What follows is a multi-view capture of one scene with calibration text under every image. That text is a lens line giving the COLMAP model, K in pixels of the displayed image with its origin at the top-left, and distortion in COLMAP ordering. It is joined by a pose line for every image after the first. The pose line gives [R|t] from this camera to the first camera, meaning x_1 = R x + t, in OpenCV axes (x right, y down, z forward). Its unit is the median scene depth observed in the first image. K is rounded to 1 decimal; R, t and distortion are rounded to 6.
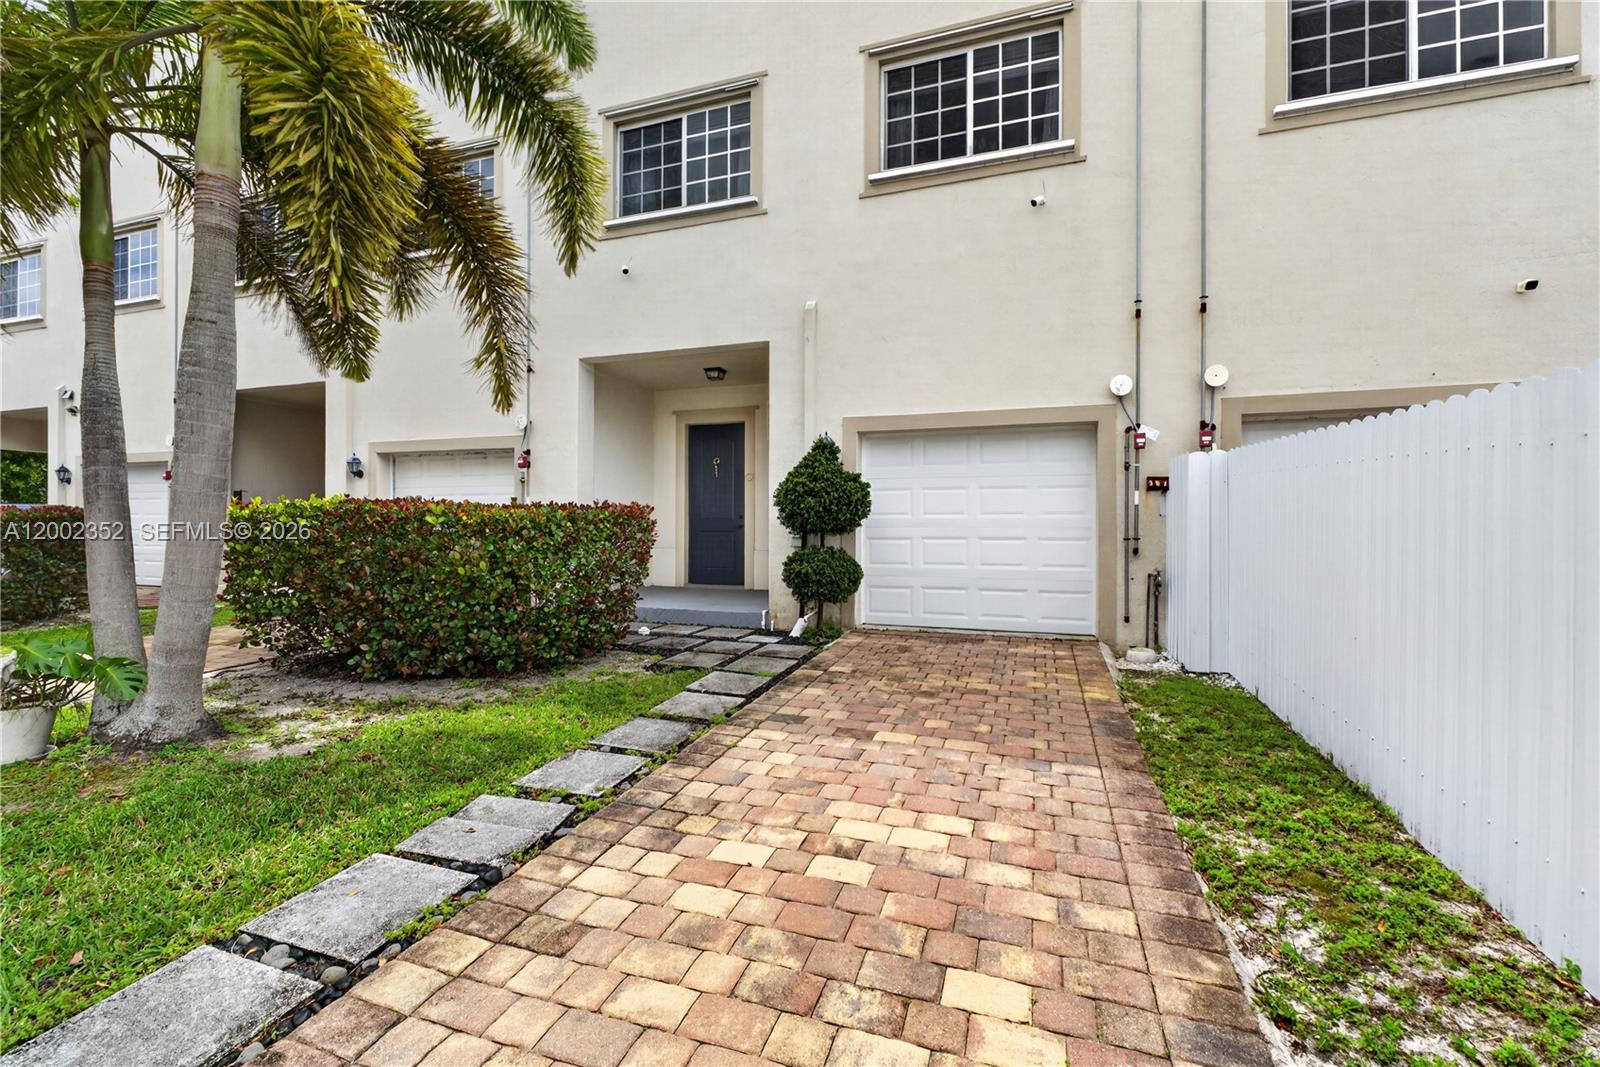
lens RADIAL K [[676.5, 0, 797.4], [0, 676.5, 533.0], [0, 0, 1]] dist [-0.000347, -0.000864]
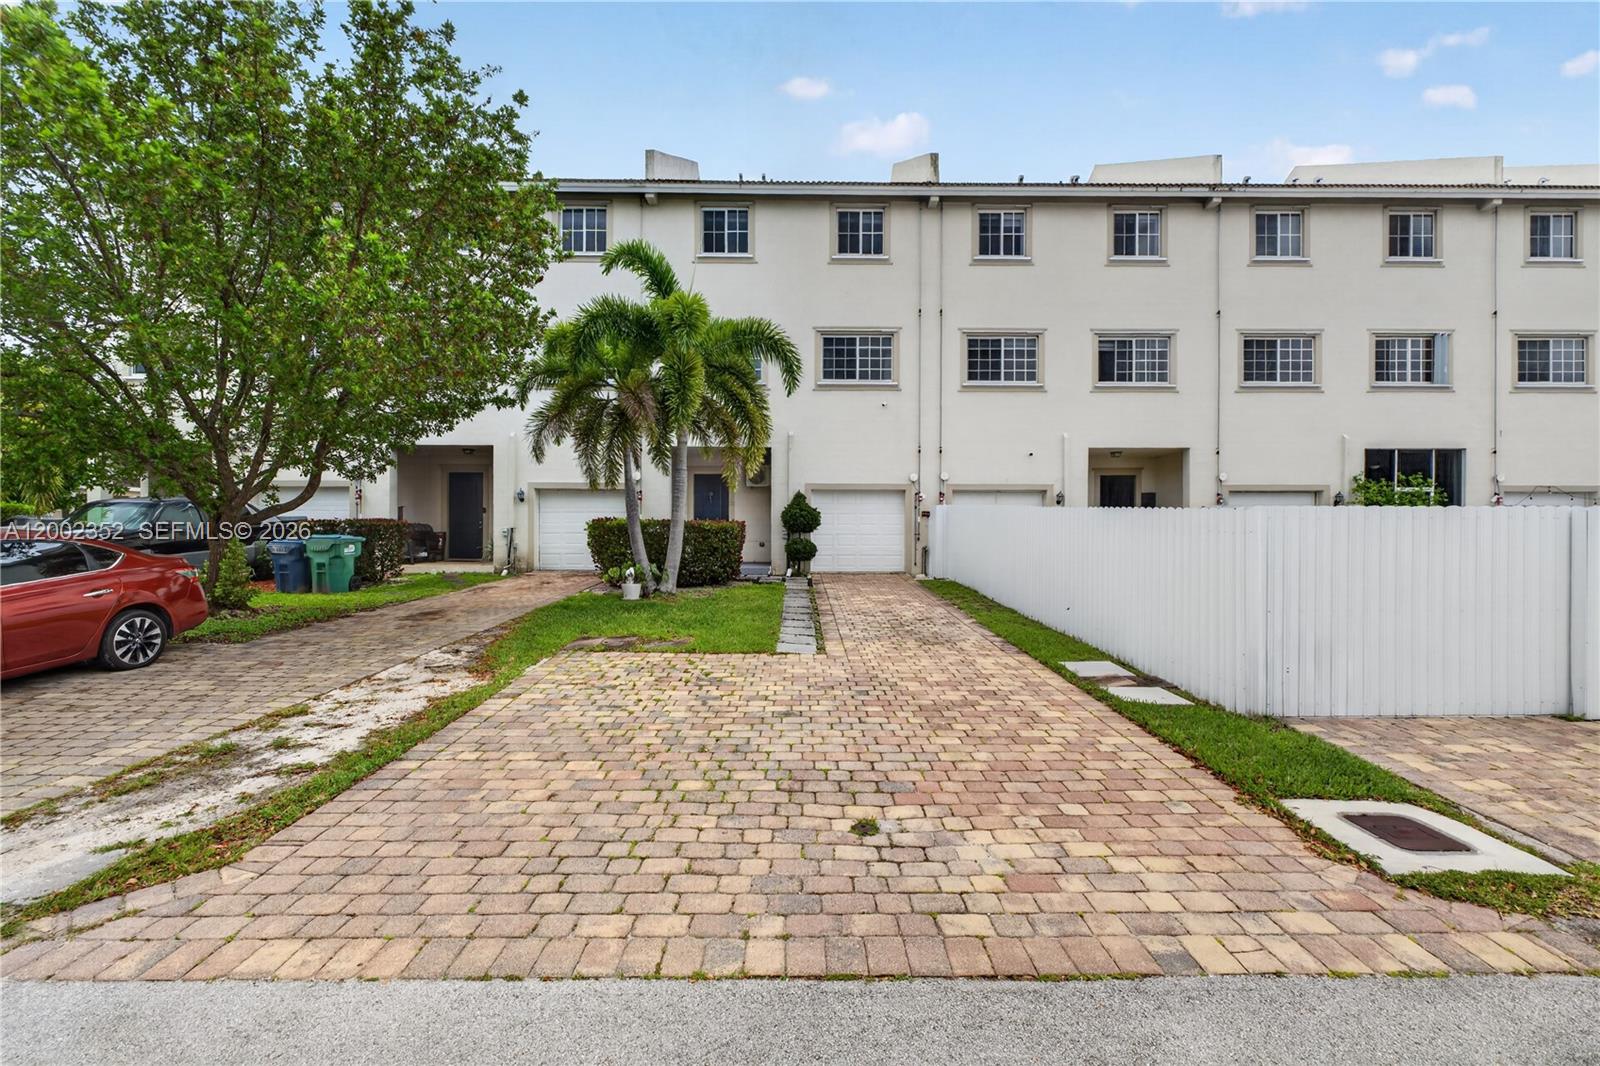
lens RADIAL K [[676.5, 0, 804.5], [0, 676.5, 532.6], [0, 0, 1]] dist [-0.000347, -0.000864]
pose [[0.946637, -0.003391, 0.322284, -0.720809], [0.001932, 0.999986, 0.004847, -0.012445], [-0.322296, -0.003966, 0.946631, -1.266163]]
